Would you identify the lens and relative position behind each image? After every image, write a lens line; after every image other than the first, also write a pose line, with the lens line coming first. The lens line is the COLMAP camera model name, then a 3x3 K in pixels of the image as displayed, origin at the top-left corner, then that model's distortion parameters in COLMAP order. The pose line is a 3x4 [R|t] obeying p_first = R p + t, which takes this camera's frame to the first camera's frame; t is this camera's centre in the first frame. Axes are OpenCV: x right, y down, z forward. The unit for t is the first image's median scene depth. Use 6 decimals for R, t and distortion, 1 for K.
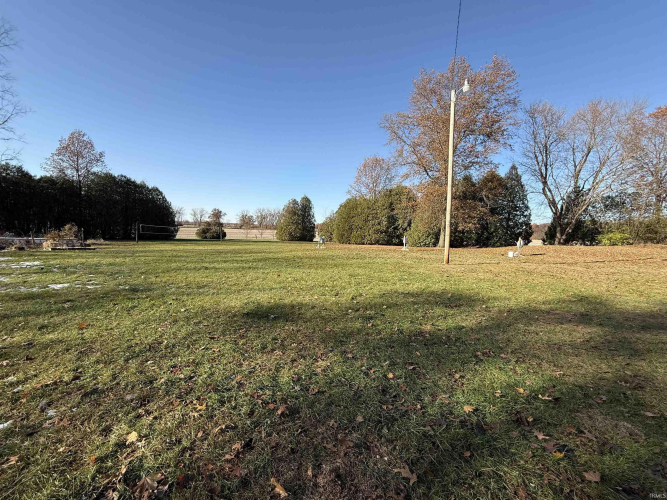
lens RADIAL K [[268.6, 0, 334.3], [0, 268.6, 246.8], [0, 0, 1]] dist [-0.001083, -0.000163]
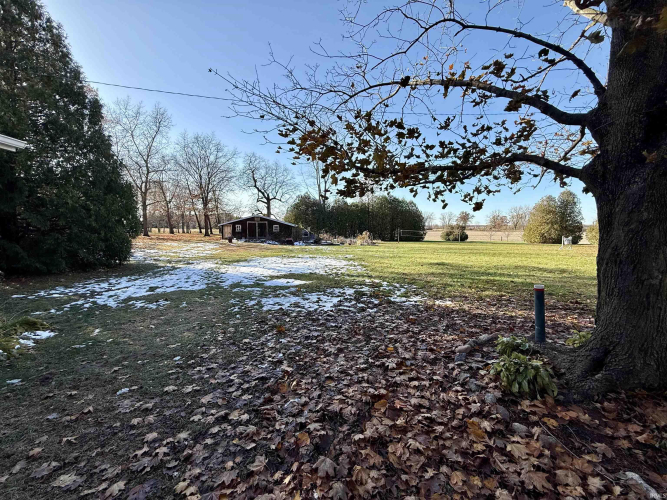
lens RADIAL K [[268.6, 0, 334.3], [0, 268.6, 246.8], [0, 0, 1]] dist [-0.001083, -0.000163]
pose [[0.646656, 0.020540, -0.762505, 0.066792], [-0.028376, 0.999593, 0.002861, 0.006094], [0.762254, 0.019786, 0.646976, -0.091285]]
